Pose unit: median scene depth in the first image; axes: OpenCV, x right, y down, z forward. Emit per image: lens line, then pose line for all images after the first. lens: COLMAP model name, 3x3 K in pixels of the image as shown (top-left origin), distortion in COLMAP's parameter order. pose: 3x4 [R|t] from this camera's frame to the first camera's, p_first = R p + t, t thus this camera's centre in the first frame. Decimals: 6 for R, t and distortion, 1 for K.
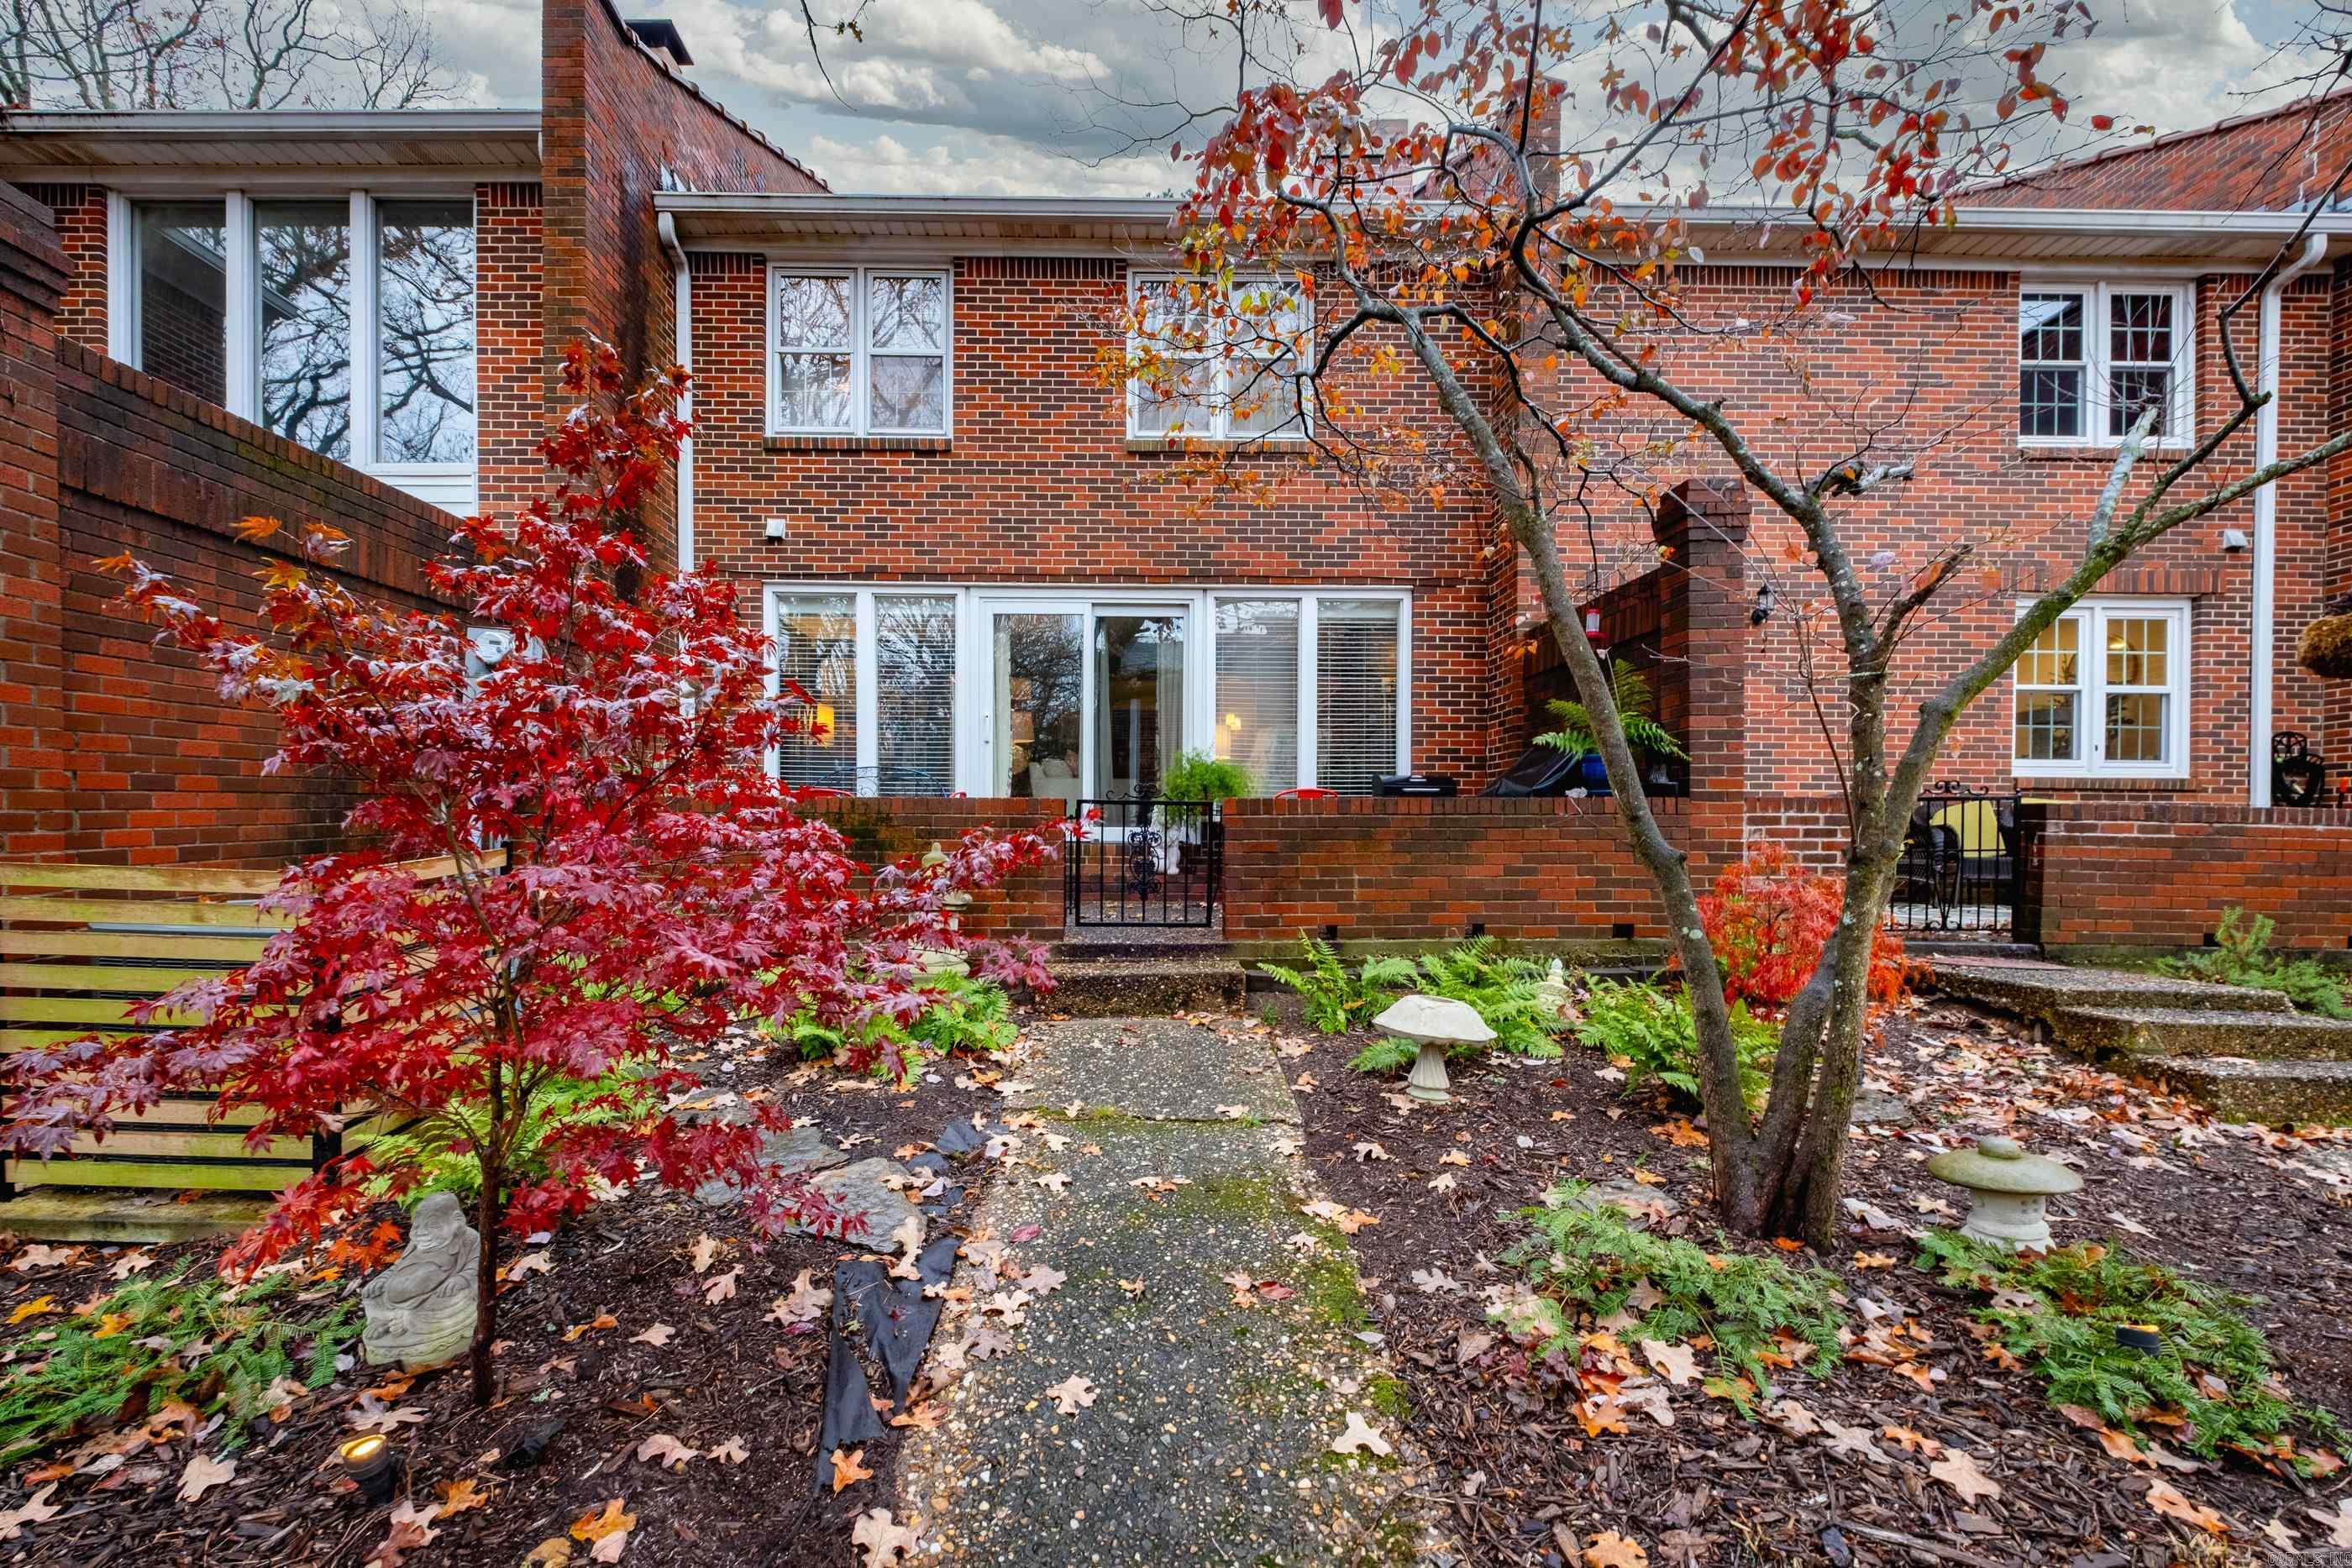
lens RADIAL K [[1097.3, 0, 1142.4], [0, 1097.3, 857.1], [0, 0, 1]] dist [0.003726, -0.004149]
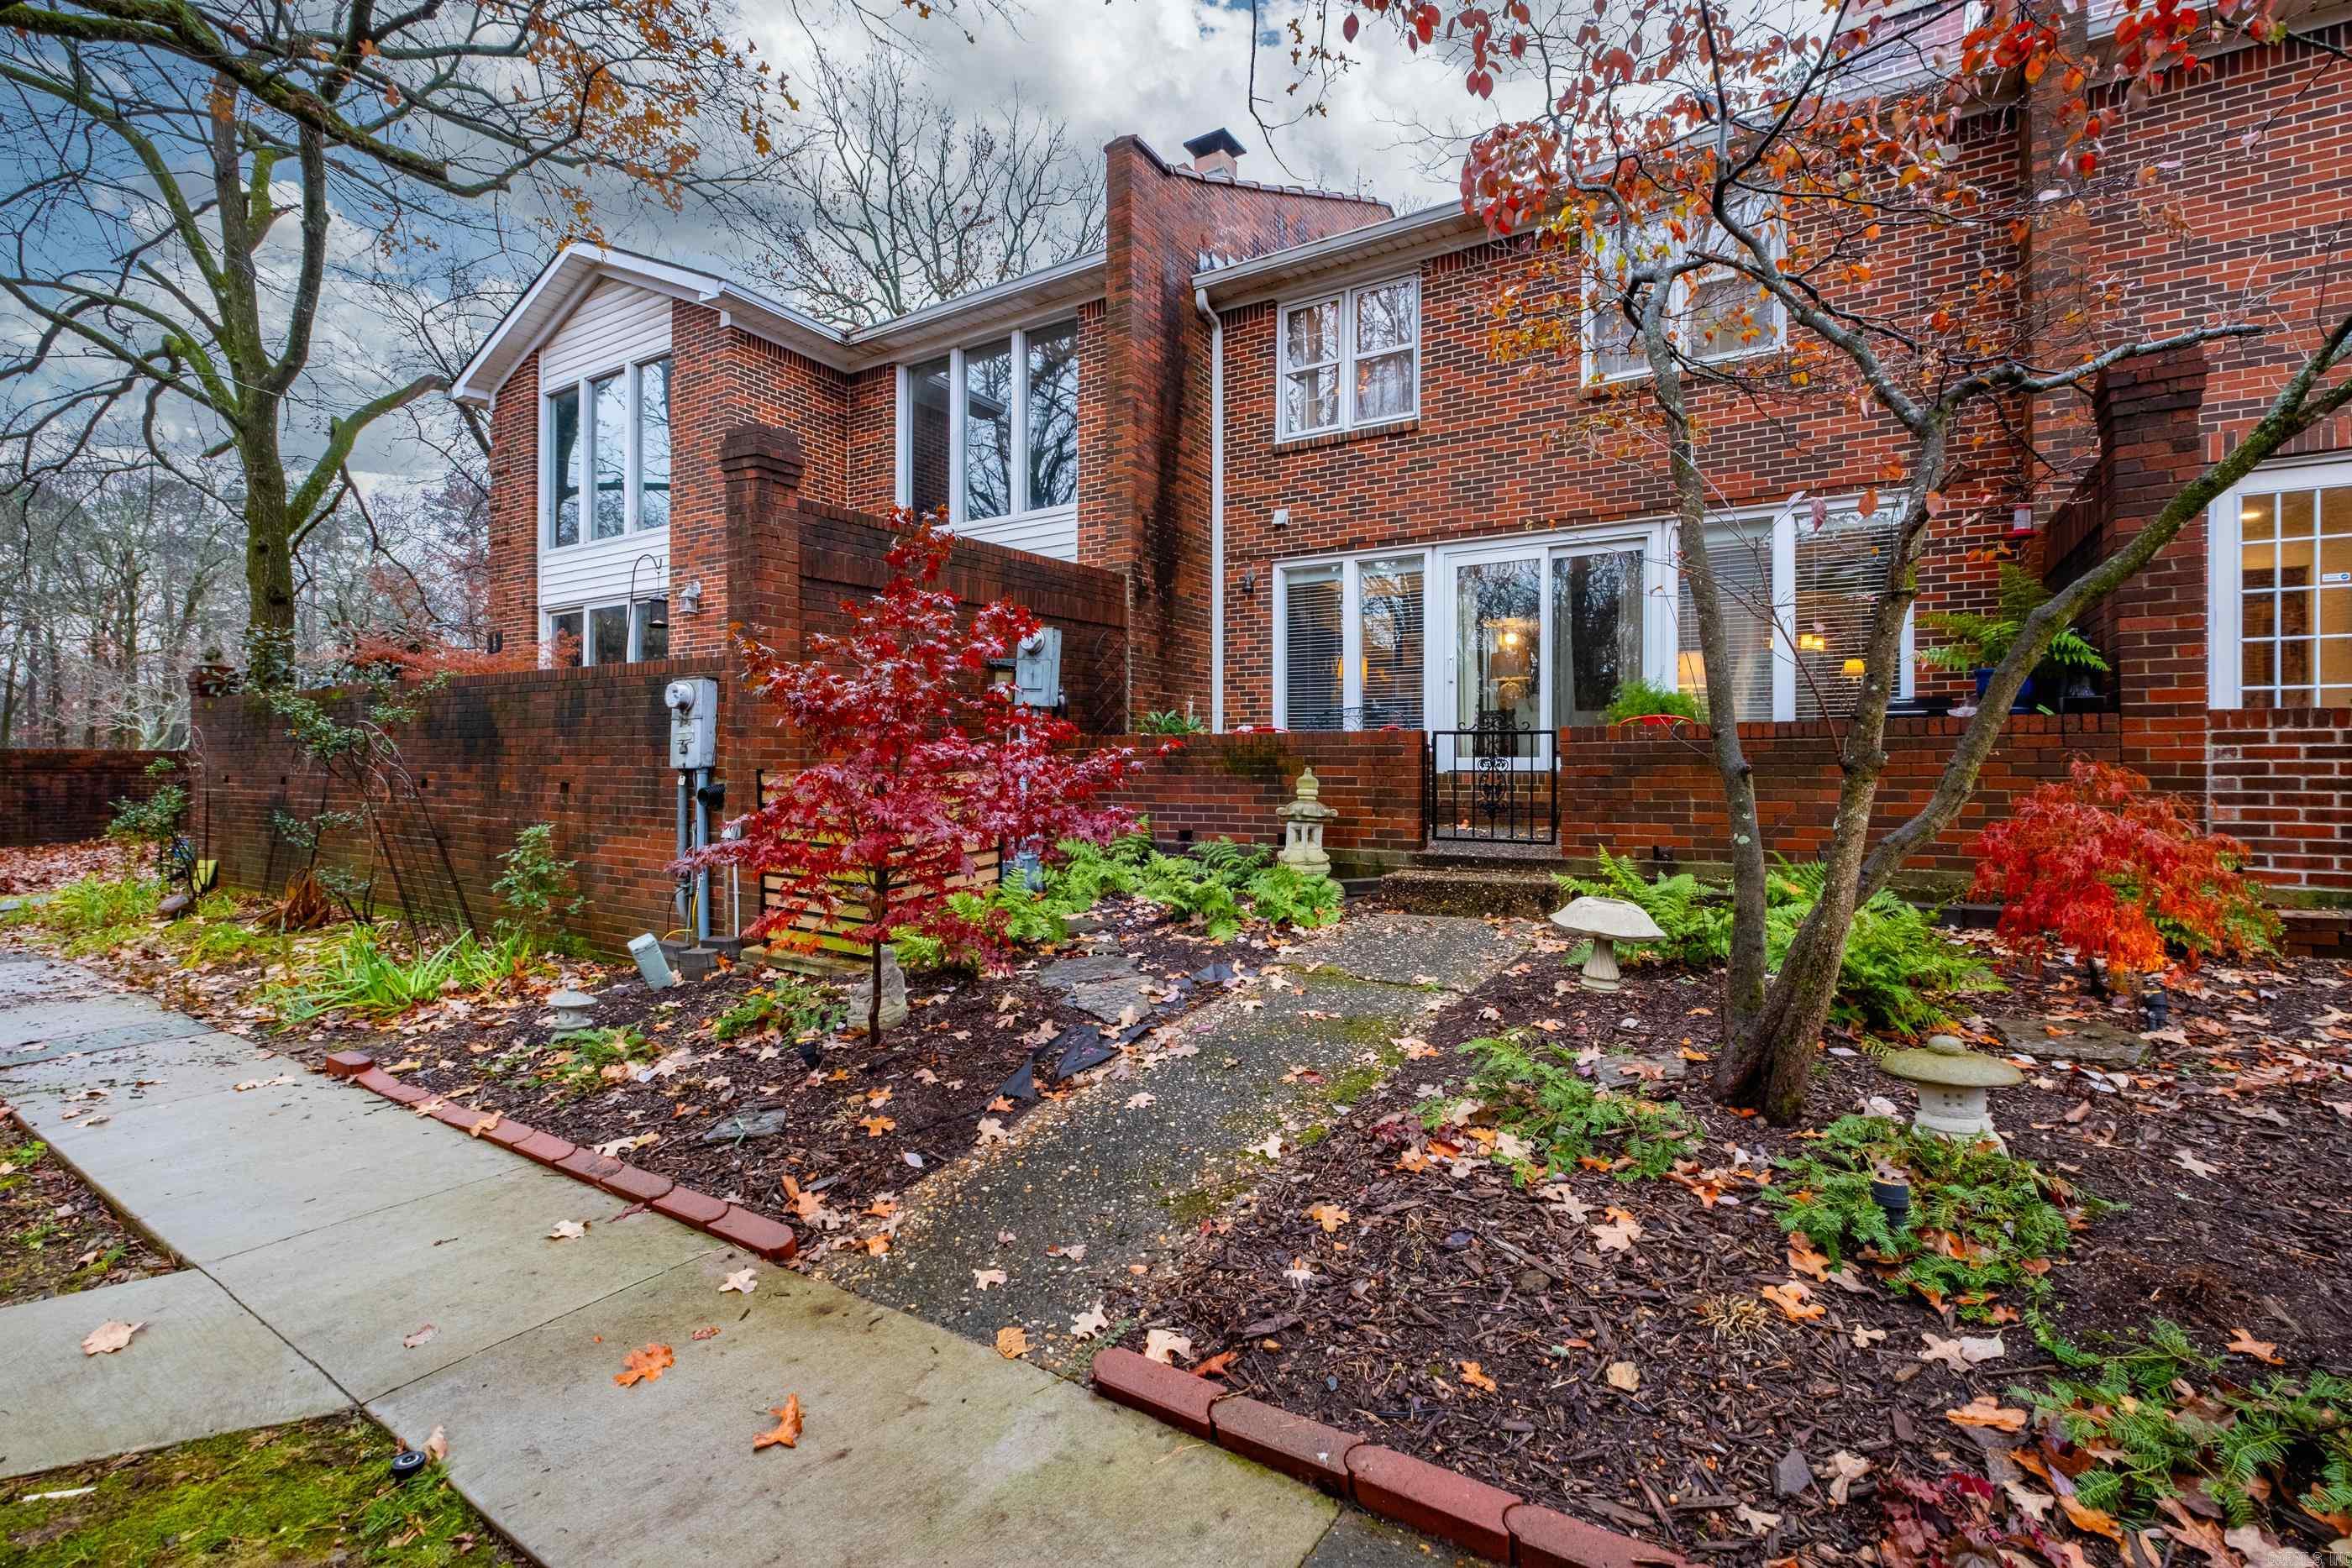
lens RADIAL K [[1053.1, 0, 1126.9], [0, 1053.1, 766.8], [0, 0, 1]] dist [0.004593, -0.000235]
pose [[0.829193, -0.002958, -0.558955, 0.194625], [-0.011562, 0.999681, -0.022443, 0.009530], [0.558843, 0.025073, 0.828894, -0.072949]]
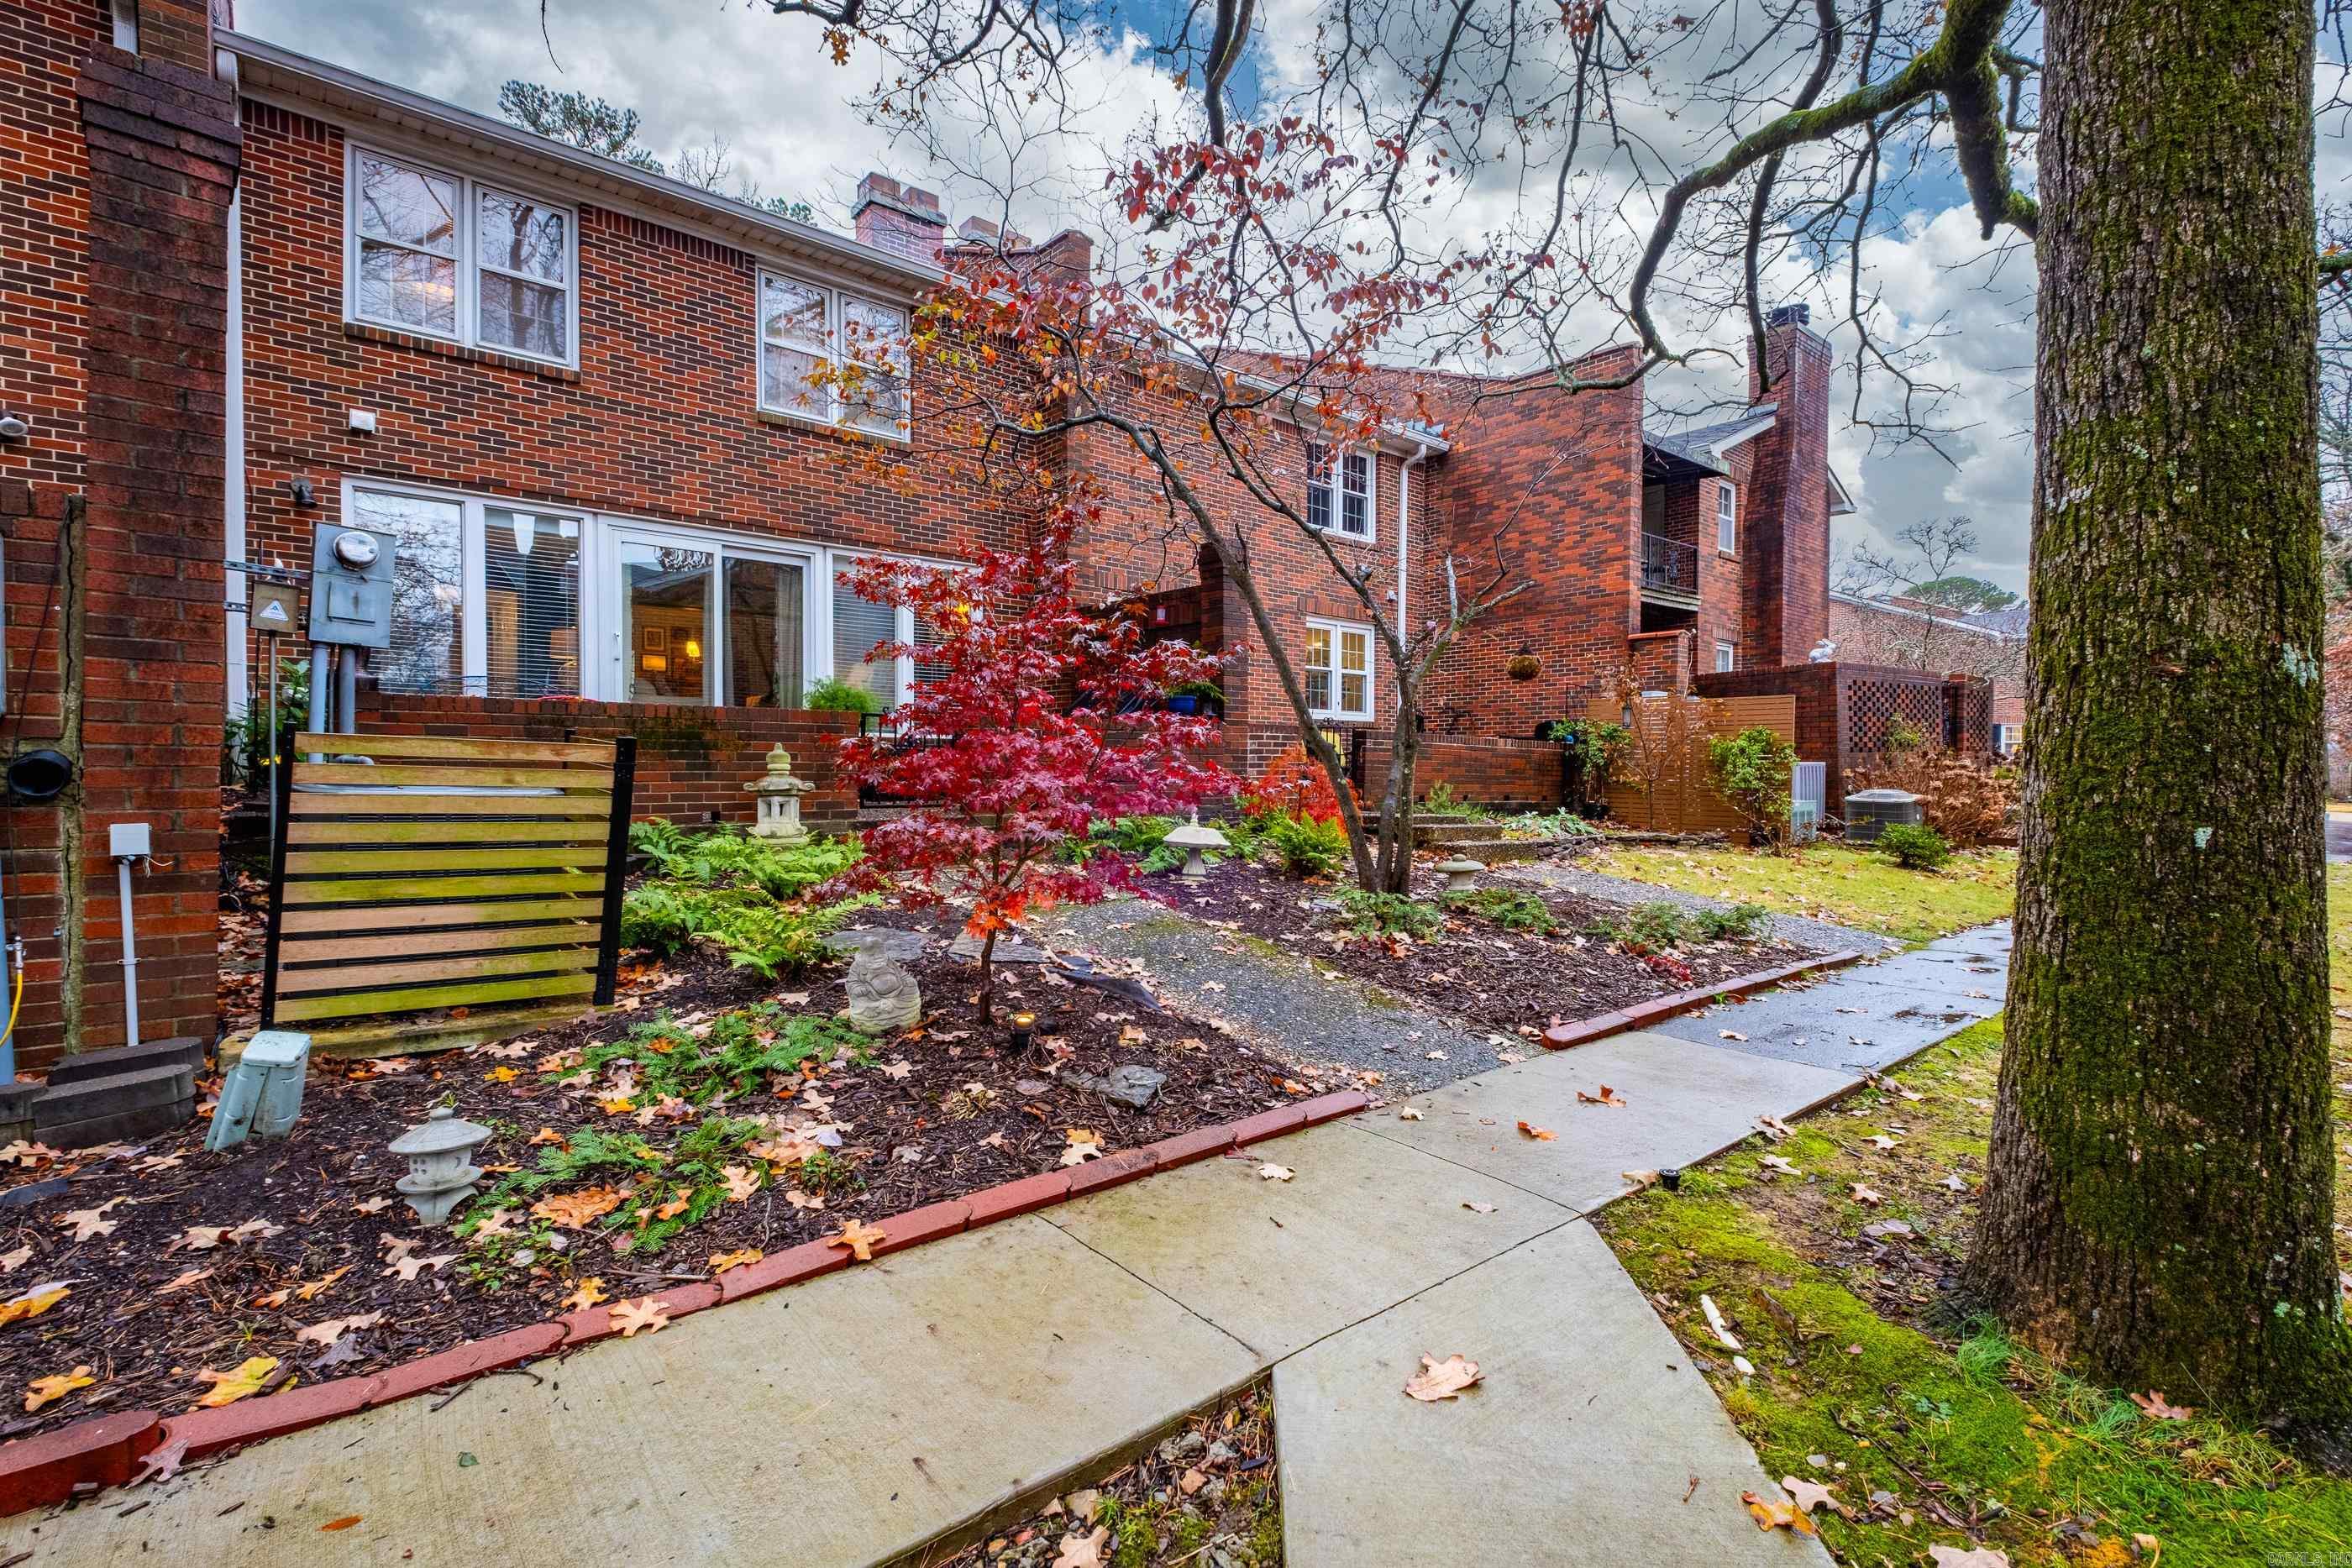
lens RADIAL K [[1004.7, 0, 1168.0], [0, 1004.7, 789.7], [0, 0, 1]] dist [-0.001762, -0.001100]
pose [[0.793595, -0.013897, 0.608287, -0.333651], [0.010706, 0.999903, 0.008877, 0.022391], [-0.608352, -0.000533, 0.793667, -0.125652]]
